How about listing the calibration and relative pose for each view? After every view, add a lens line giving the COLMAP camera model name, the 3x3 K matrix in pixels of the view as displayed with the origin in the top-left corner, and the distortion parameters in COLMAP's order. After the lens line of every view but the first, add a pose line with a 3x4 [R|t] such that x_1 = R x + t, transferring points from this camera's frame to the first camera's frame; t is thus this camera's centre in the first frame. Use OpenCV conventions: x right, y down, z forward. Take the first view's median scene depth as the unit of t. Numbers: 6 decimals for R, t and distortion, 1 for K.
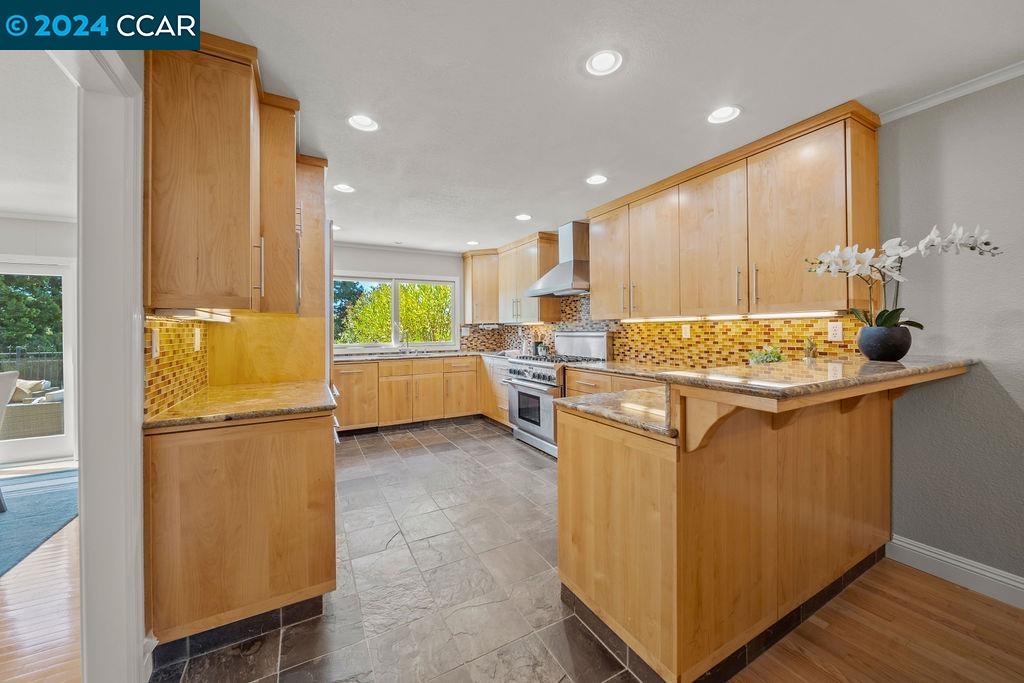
lens RADIAL K [[375.7, 0, 510.8], [0, 375.7, 332.4], [0, 0, 1]] dist [0.000219, -0.000001]
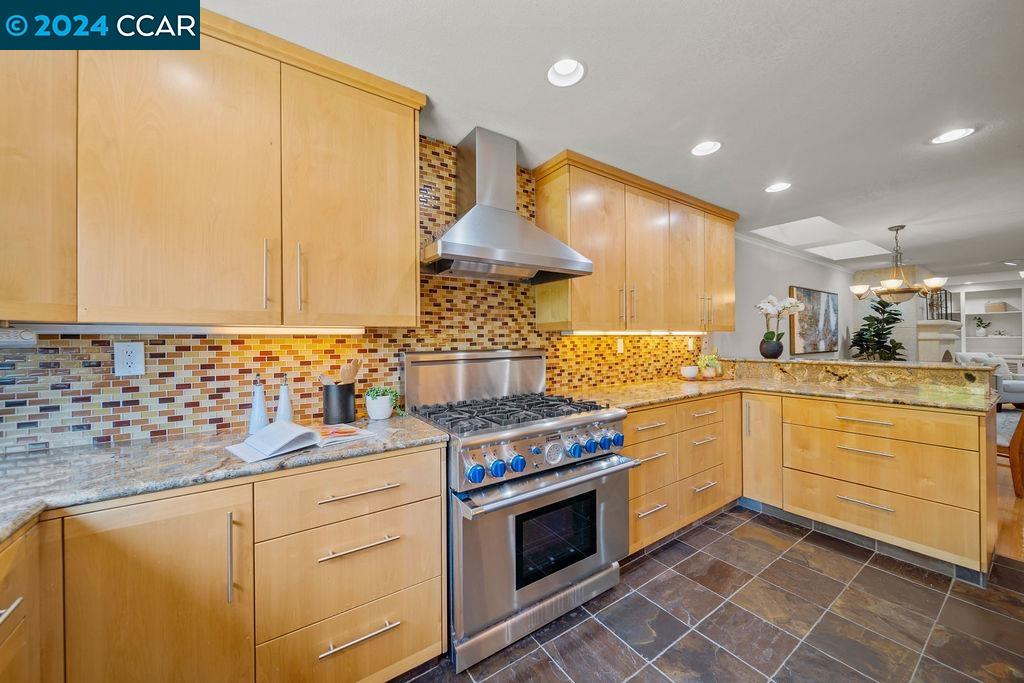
lens RADIAL K [[375.7, 0, 511.1], [0, 375.7, 339.5], [0, 0, 1]] dist [0.000219, -0.000001]
pose [[-0.099974, 0.012215, 0.994915, -0.413579], [0.018813, 0.999769, -0.010384, -0.013312], [-0.994812, 0.017679, -0.100181, 1.250785]]
